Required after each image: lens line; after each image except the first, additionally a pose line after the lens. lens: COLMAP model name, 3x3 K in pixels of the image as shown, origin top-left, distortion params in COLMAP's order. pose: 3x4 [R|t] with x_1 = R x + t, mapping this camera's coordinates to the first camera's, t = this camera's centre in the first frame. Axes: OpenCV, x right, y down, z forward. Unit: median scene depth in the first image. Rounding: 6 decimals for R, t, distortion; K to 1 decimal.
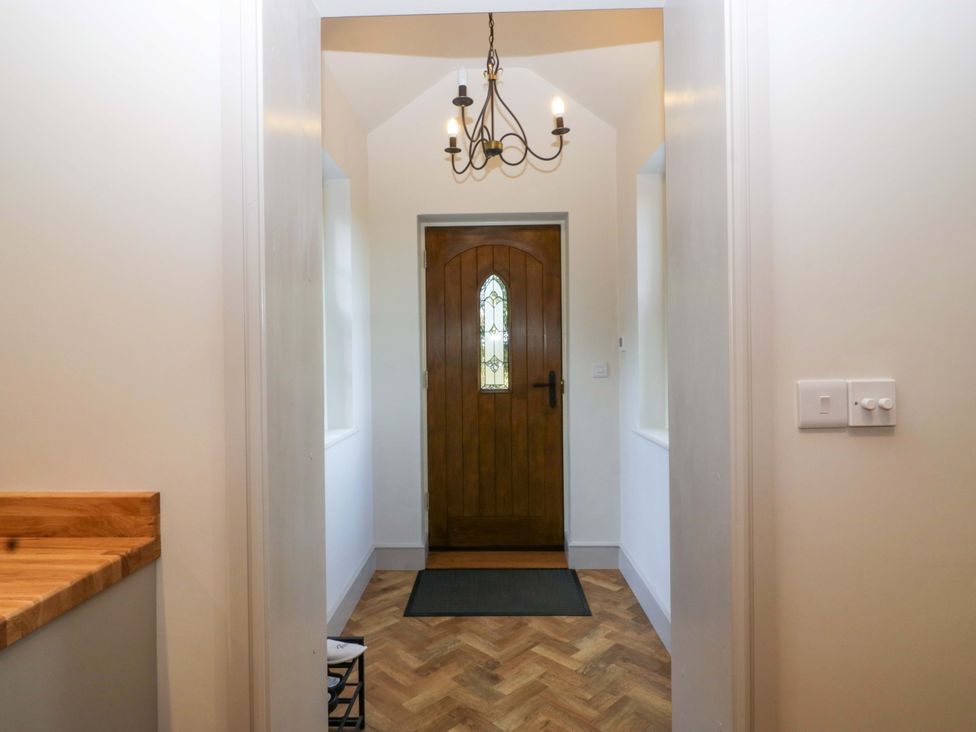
lens RADIAL K [[646.6, 0, 488.0], [0, 646.6, 366.0], [0, 0, 1]] dist [0.006811, 0.003683]
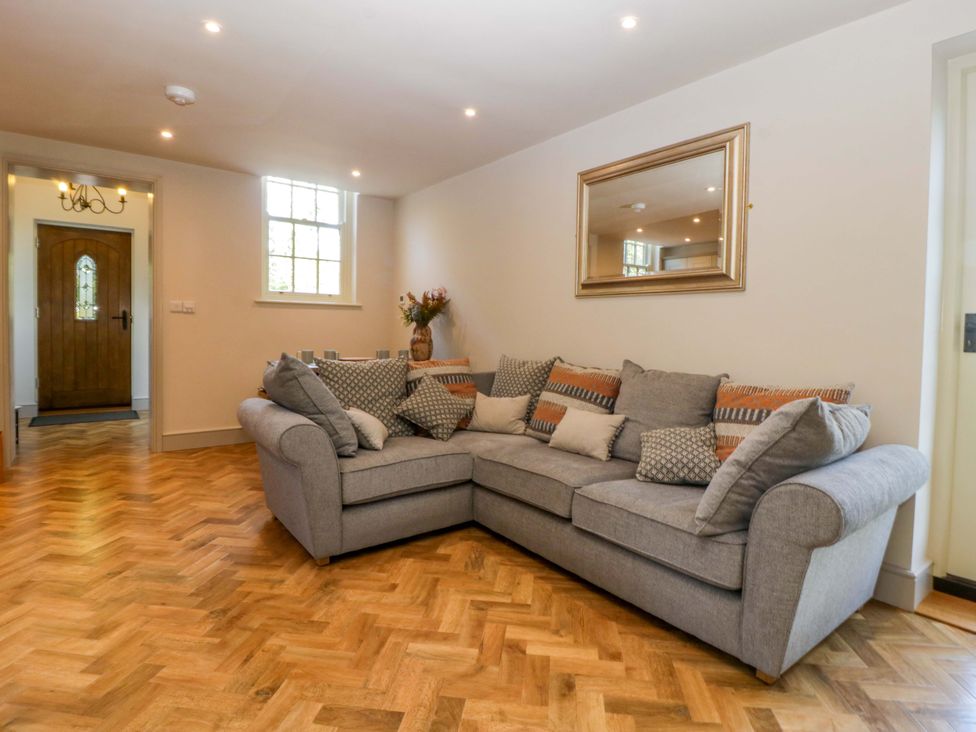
lens RADIAL K [[510.6, 0, 481.1], [0, 510.6, 354.0], [0, 0, 1]] dist [0.000278, -0.011560]
pose [[0.785433, 0.006522, 0.618913, -0.001747], [-0.030749, 0.999121, 0.028493, 0.058564], [-0.618183, -0.041411, 0.784943, -0.810726]]
